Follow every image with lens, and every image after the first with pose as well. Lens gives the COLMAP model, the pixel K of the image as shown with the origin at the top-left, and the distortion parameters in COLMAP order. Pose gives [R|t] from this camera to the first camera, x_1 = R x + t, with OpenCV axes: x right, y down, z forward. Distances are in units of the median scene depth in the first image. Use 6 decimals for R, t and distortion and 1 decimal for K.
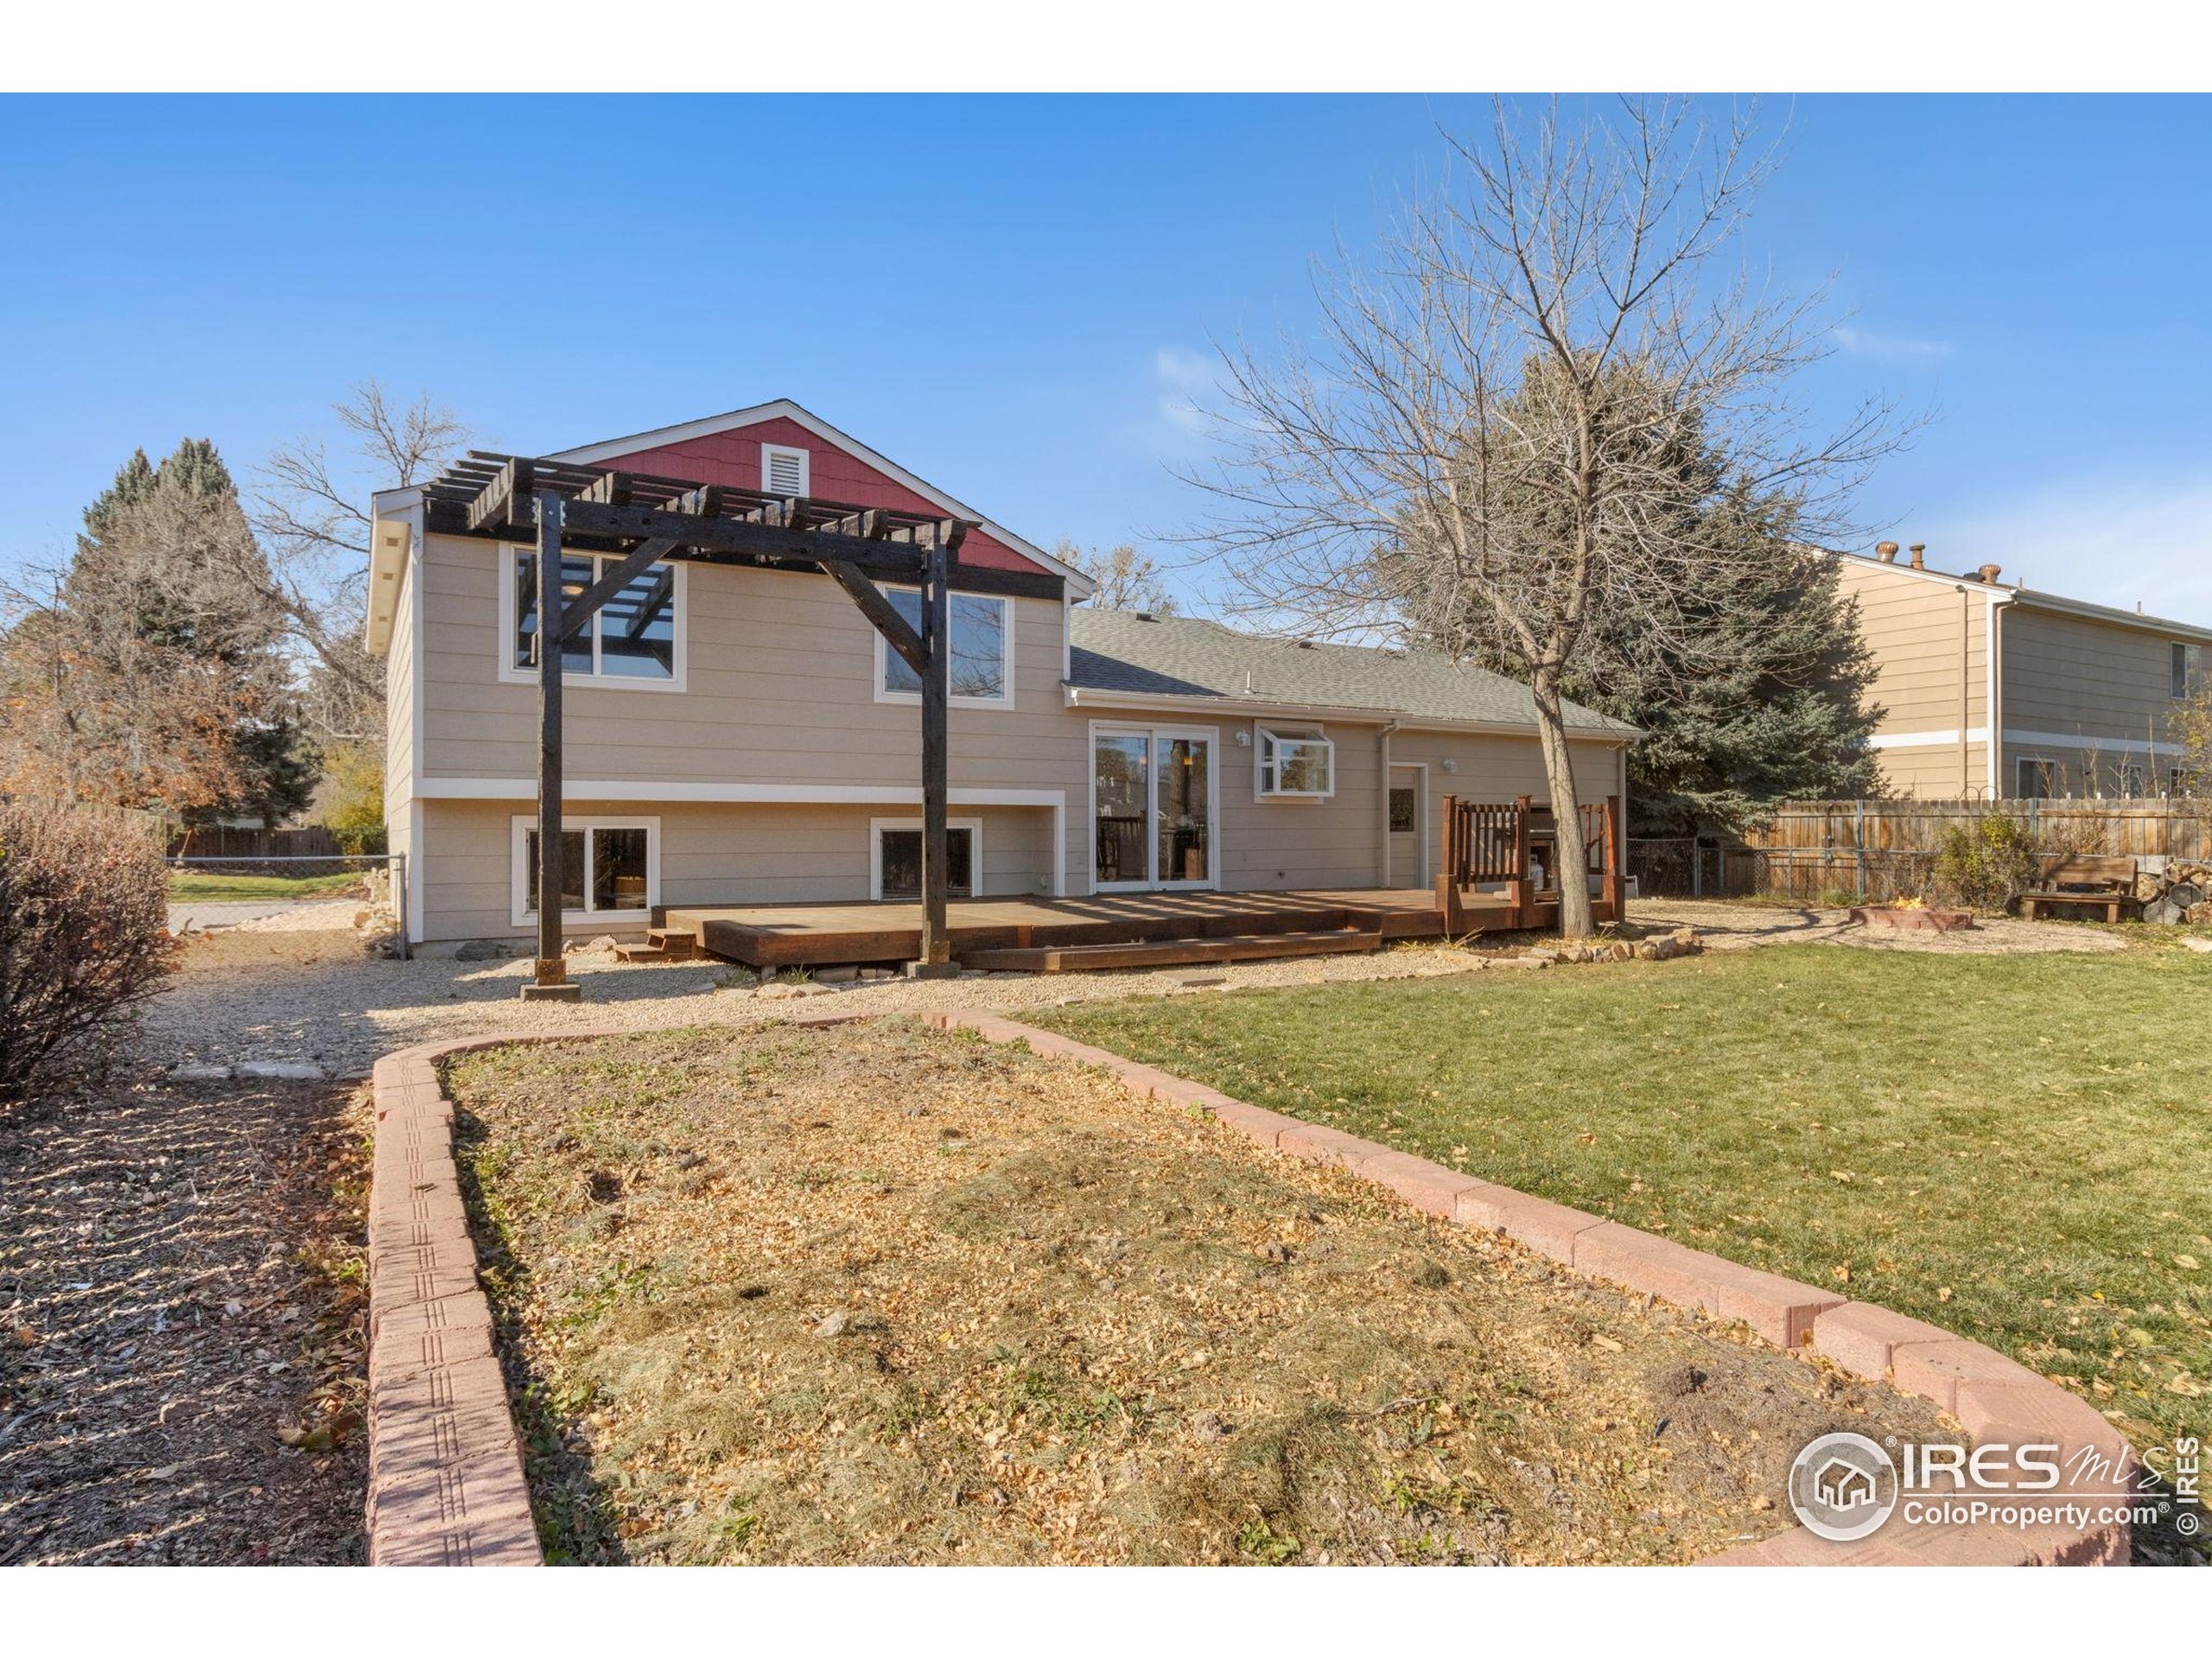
lens RADIAL K [[1015.2, 0, 1107.0], [0, 1015.2, 816.5], [0, 0, 1]] dist [0.002735, -0.000065]
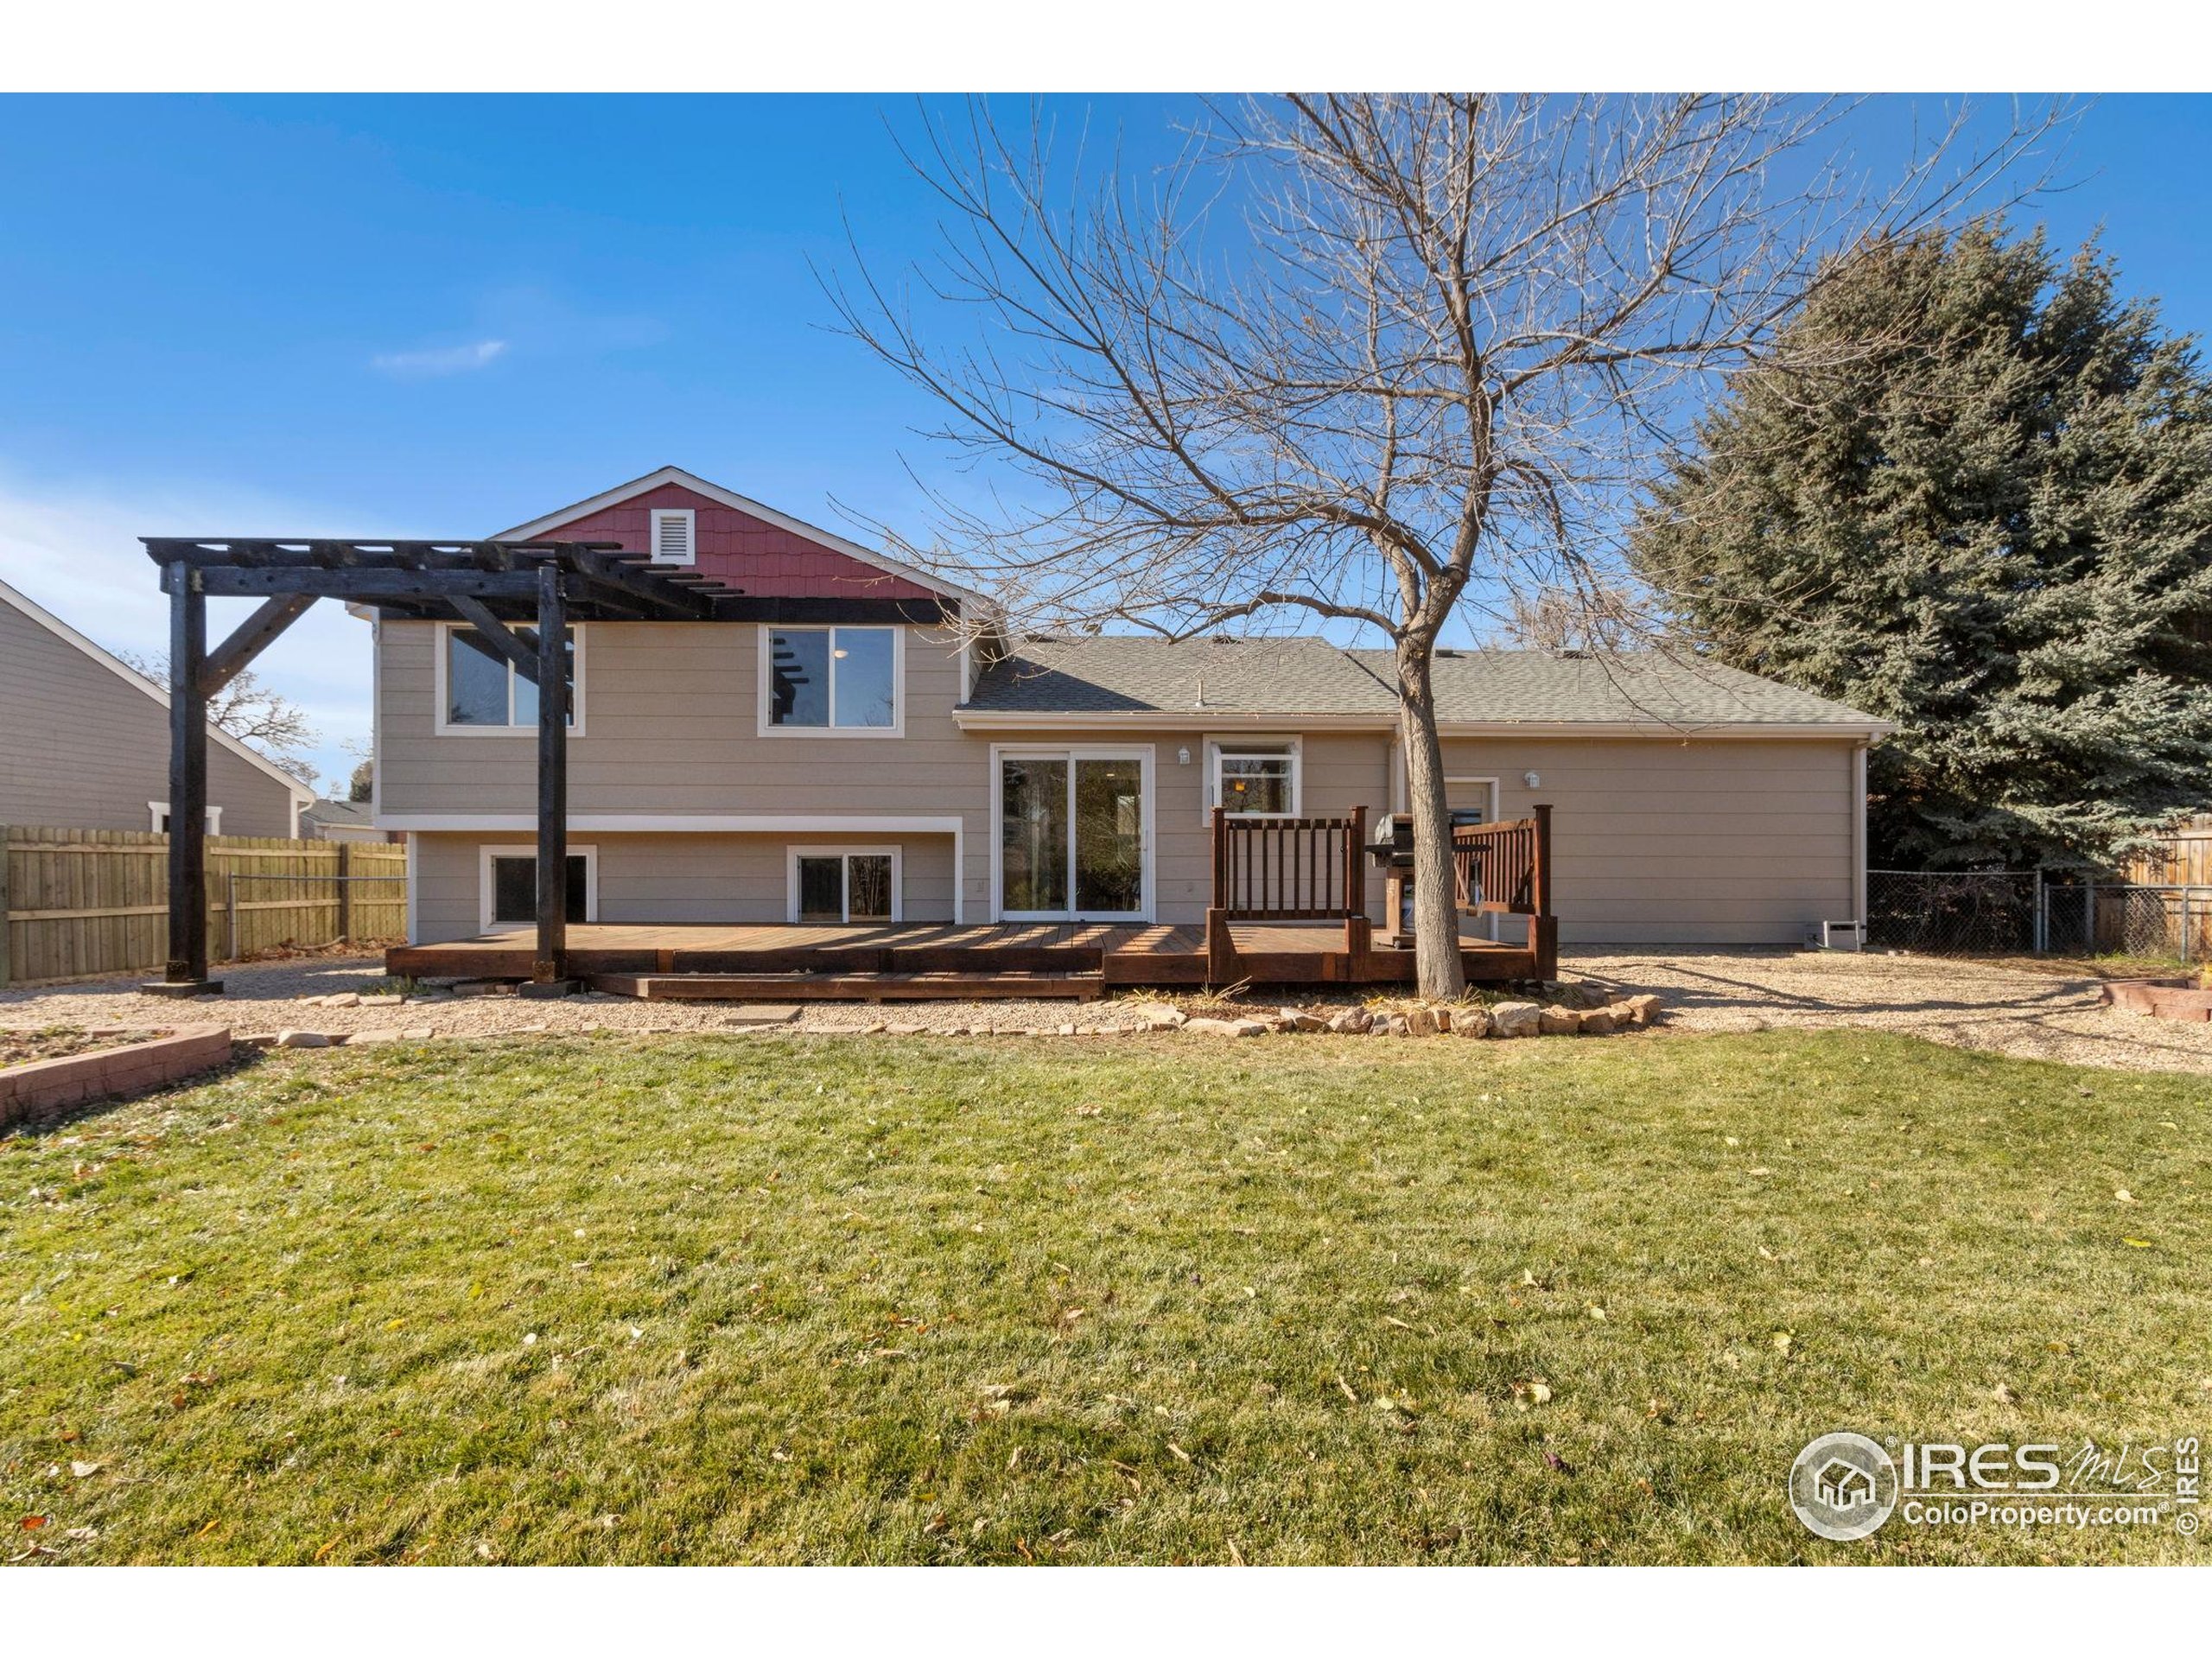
lens RADIAL K [[965.7, 0, 1106.0], [0, 965.7, 854.3], [0, 0, 1]] dist [0.000841, 0.000015]
pose [[0.908536, 0.000893, -0.417806, 0.507631], [0.003549, 0.999945, 0.009856, 0.002279], [0.417792, -0.010437, 0.908483, 0.219460]]
